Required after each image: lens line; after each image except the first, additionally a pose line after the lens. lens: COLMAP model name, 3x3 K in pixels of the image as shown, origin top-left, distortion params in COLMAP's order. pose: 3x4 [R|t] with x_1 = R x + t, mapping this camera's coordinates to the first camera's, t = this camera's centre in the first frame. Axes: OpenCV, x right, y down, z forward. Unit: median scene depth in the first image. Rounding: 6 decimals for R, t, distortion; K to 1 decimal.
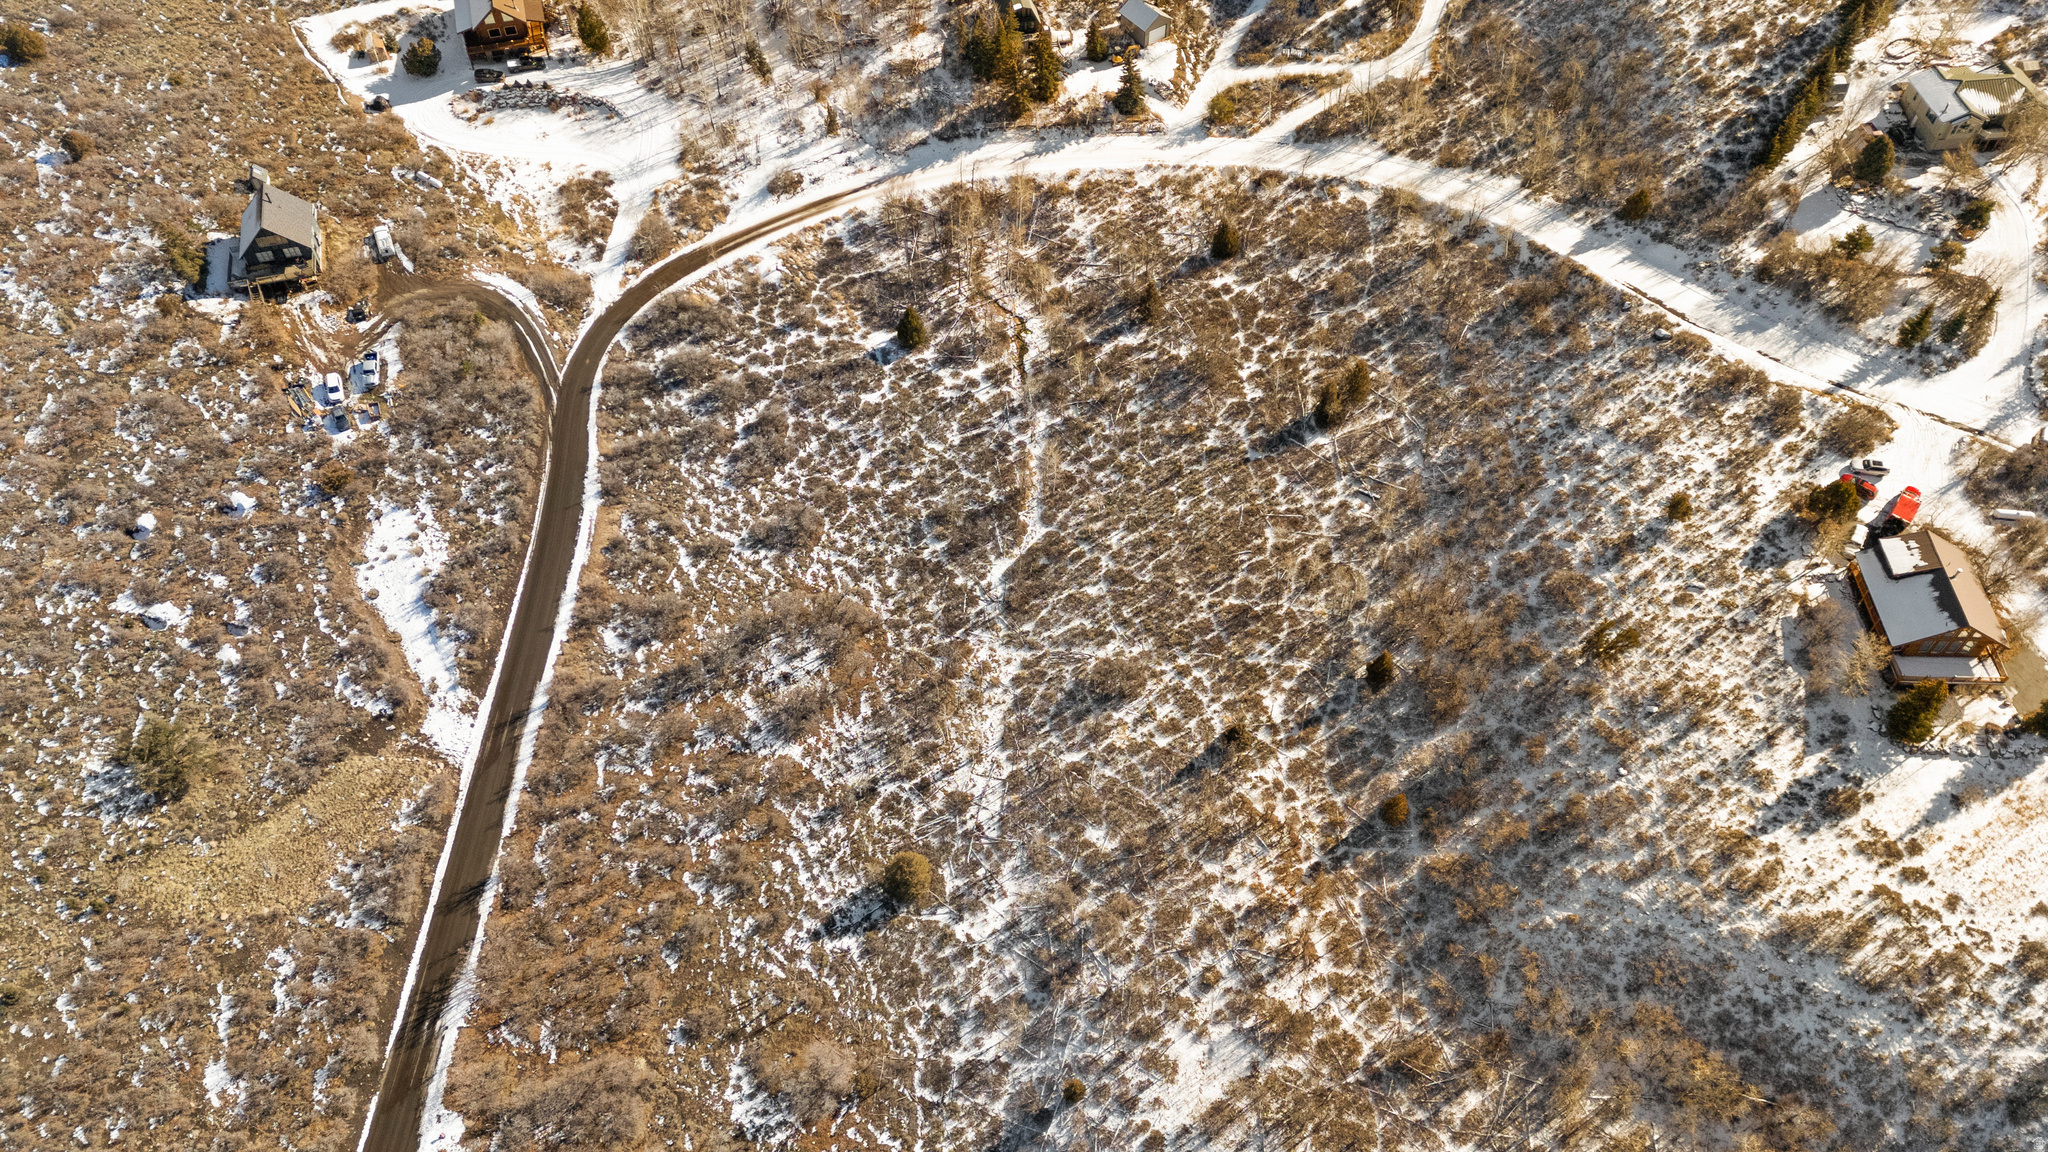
lens RADIAL K [[1512.7, 0, 1024.0], [0, 1512.7, 576.0], [0, 0, 1]] dist [0.130887, -0.207702]
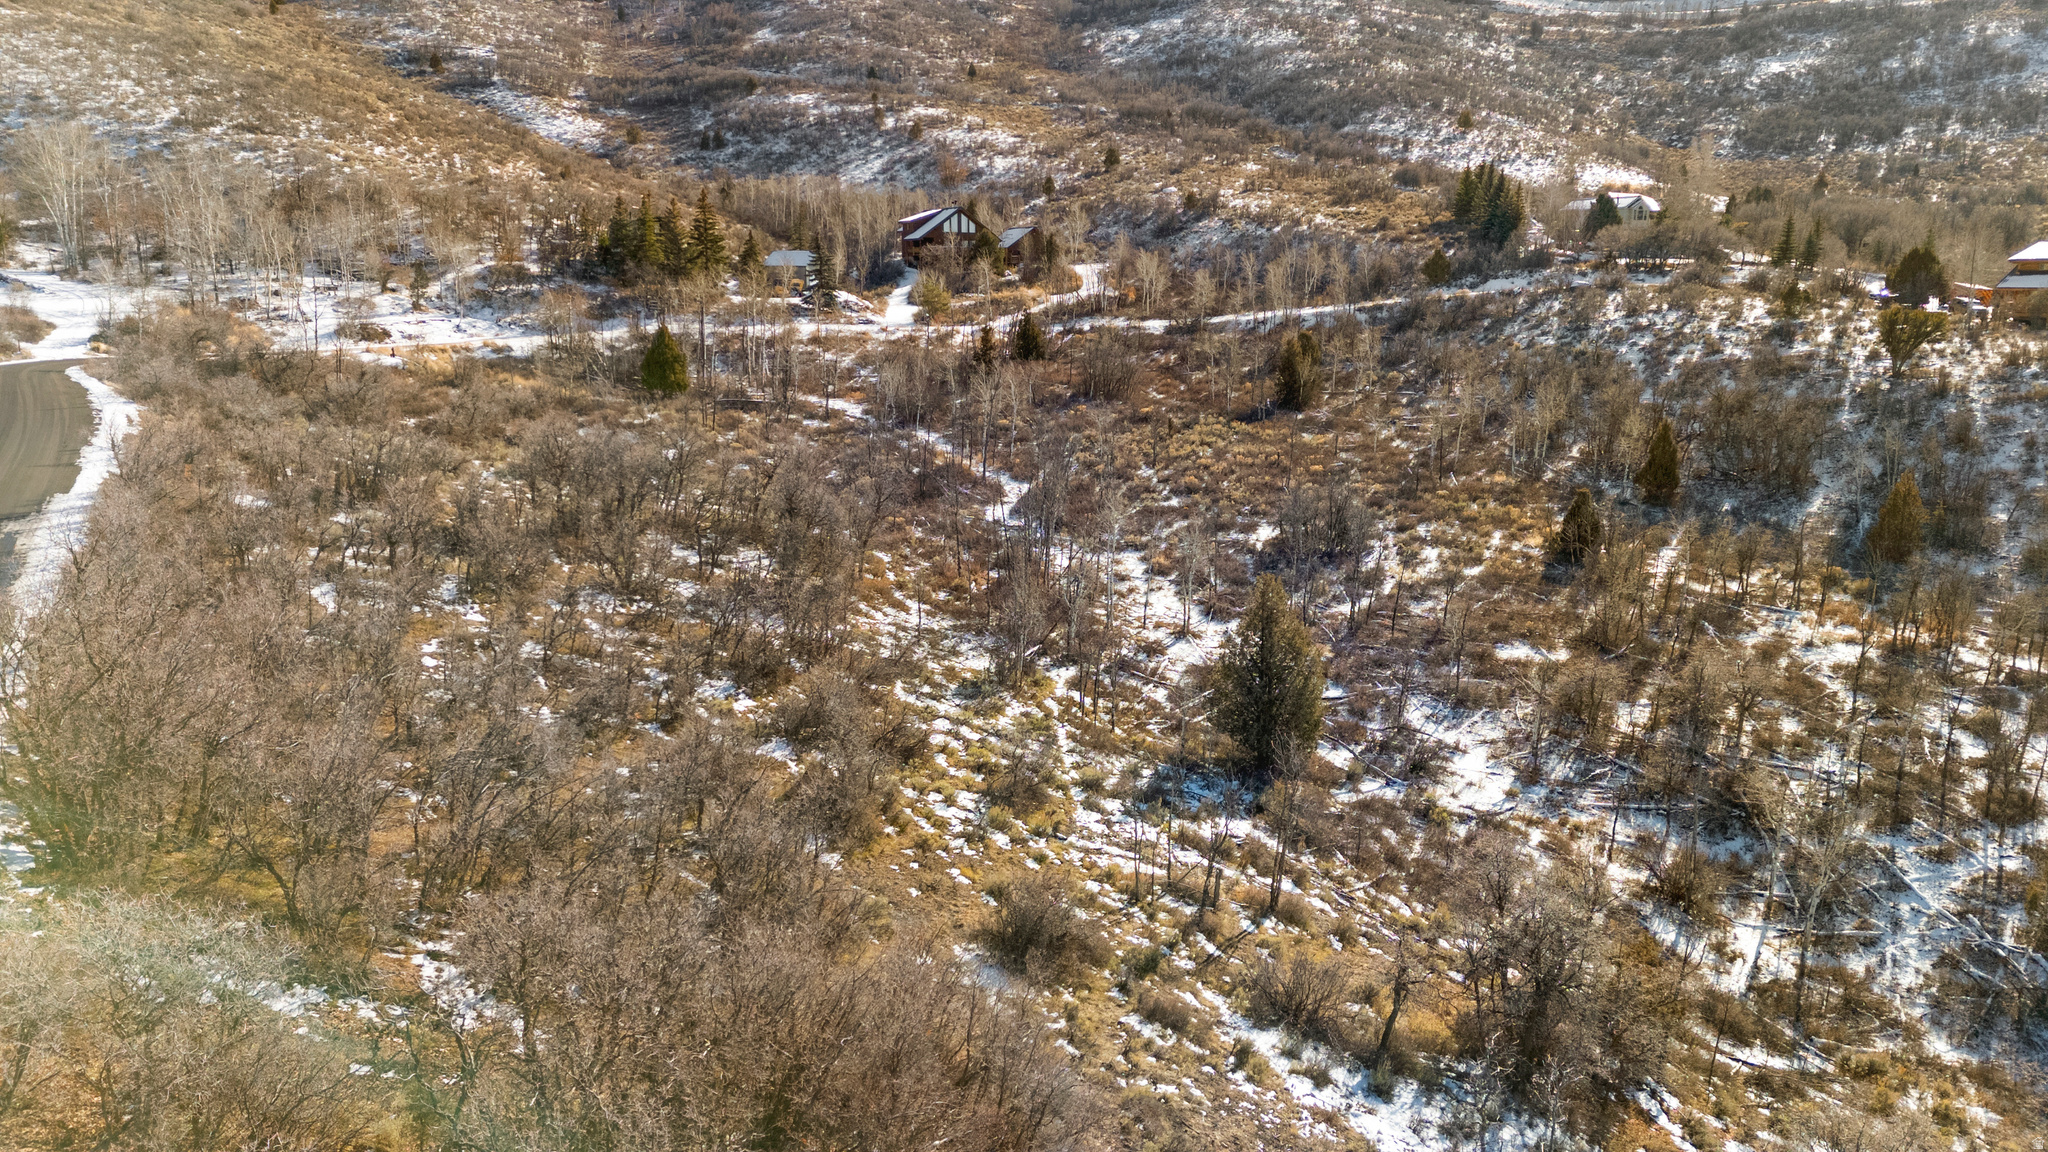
lens RADIAL K [[1498.7, 0, 1026.6], [0, 1498.7, 583.6], [0, 0, 1]] dist [0.088854, -0.084994]
pose [[0.868310, -0.073002, 0.490620, -0.290547], [0.378385, 0.737032, -0.560007, 0.339993], [-0.320721, 0.671904, 0.667595, 0.700213]]
